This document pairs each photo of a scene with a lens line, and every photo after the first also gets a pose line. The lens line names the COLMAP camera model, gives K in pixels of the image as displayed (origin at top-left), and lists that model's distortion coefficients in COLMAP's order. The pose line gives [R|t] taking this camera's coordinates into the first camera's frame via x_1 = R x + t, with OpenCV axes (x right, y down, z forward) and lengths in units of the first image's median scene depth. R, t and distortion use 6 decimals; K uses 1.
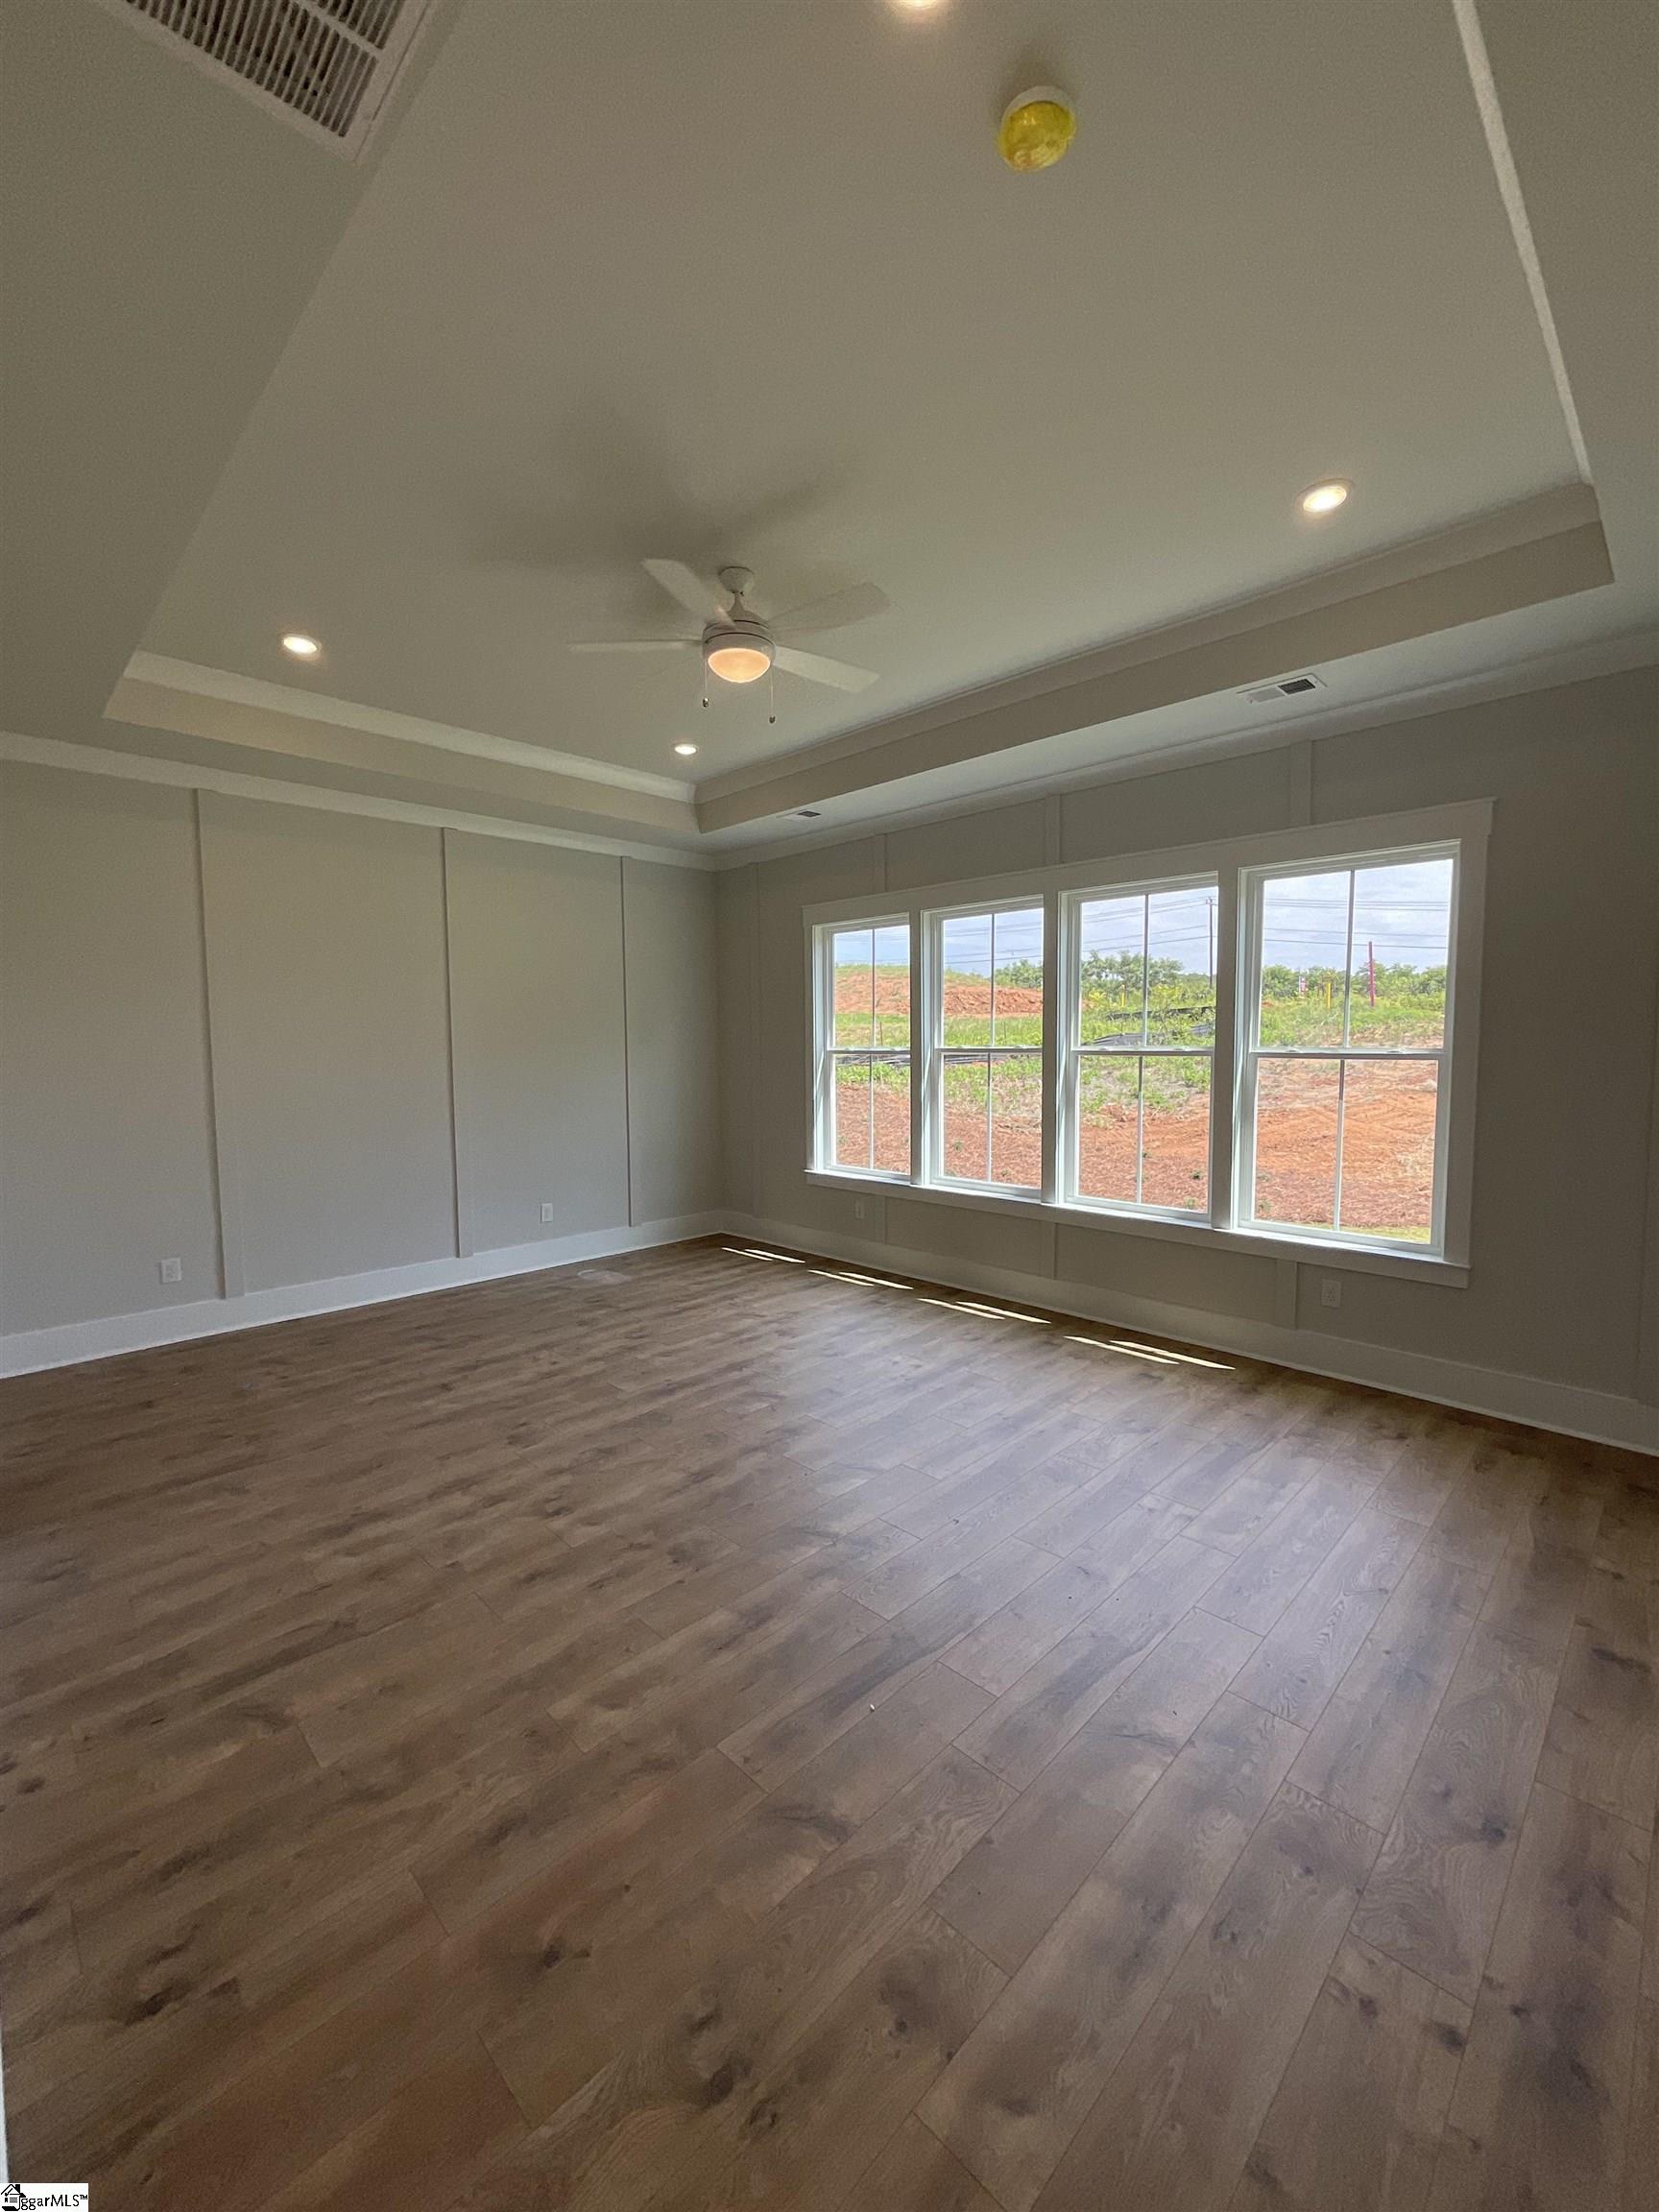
lens RADIAL K [[891.5, 0, 833.5], [0, 891.5, 1023.8], [0, 0, 1]] dist [0.004940, -0.000430]
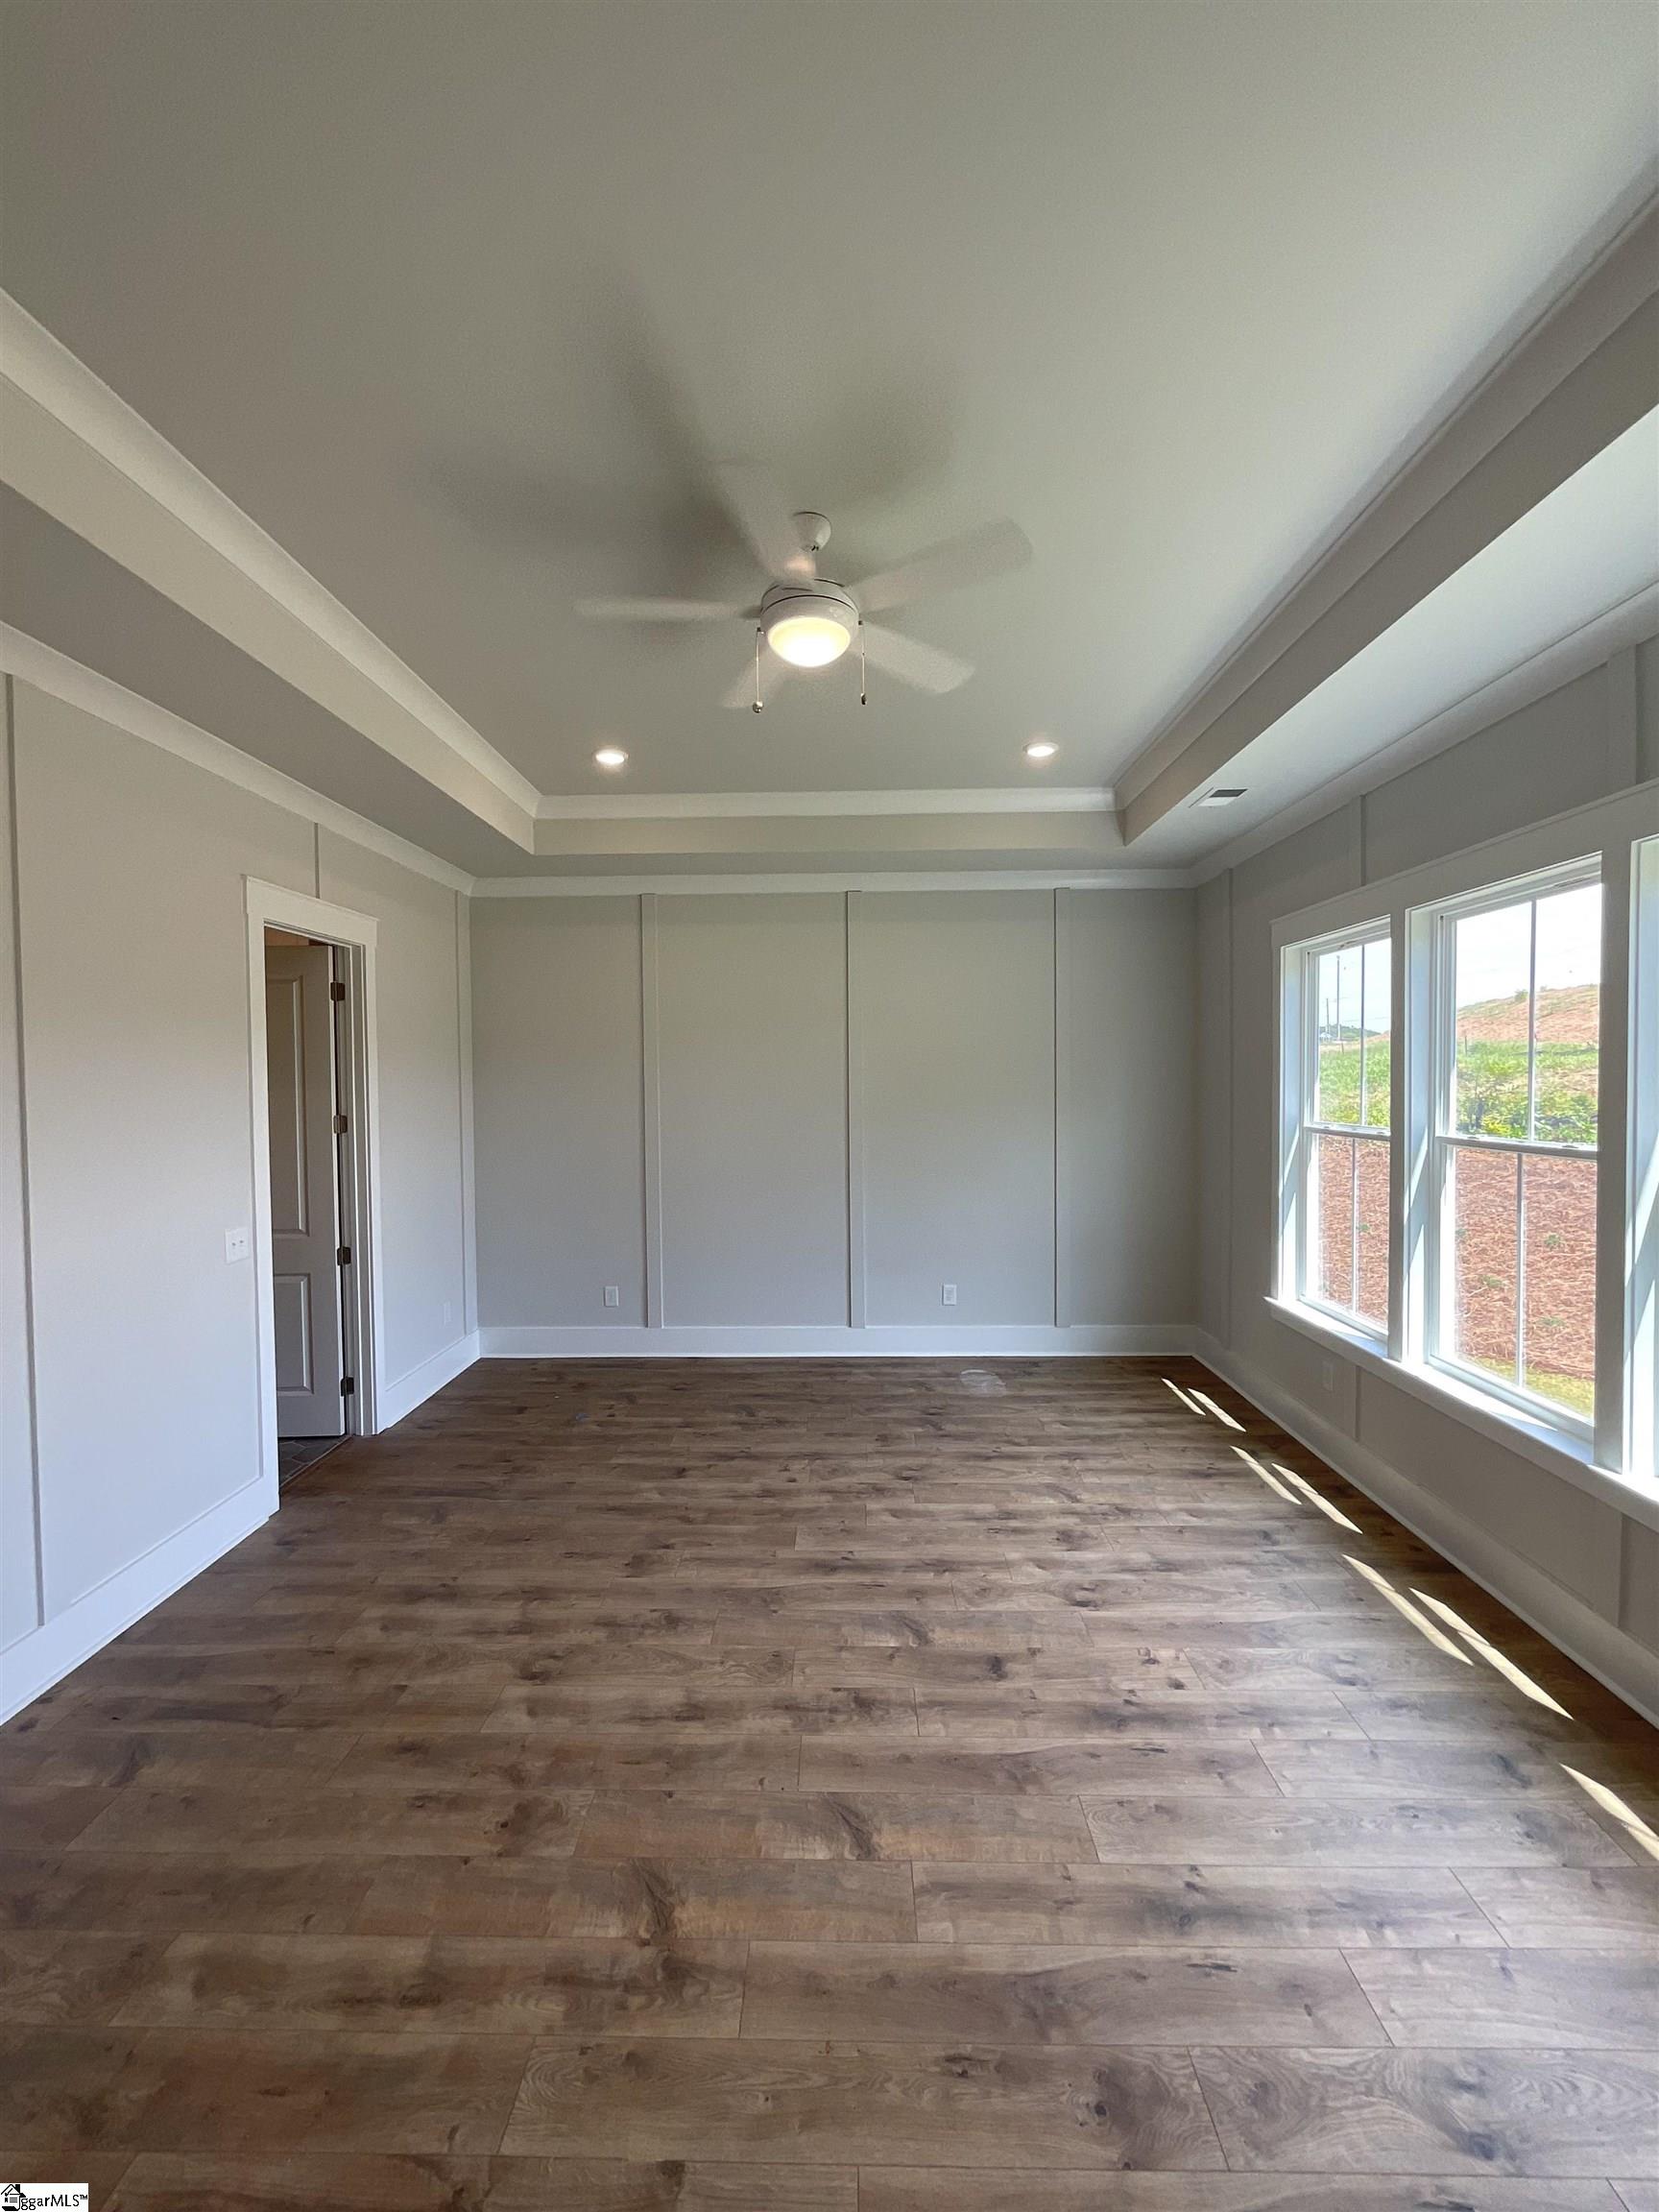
lens RADIAL K [[891.5, 0, 895.2], [0, 891.5, 1032.9], [0, 0, 1]] dist [0.004940, -0.000430]
pose [[0.691949, -0.031258, -0.721270, 0.381709], [0.013310, 0.999445, -0.030544, -0.034719], [0.721824, 0.011535, 0.691981, 0.414725]]
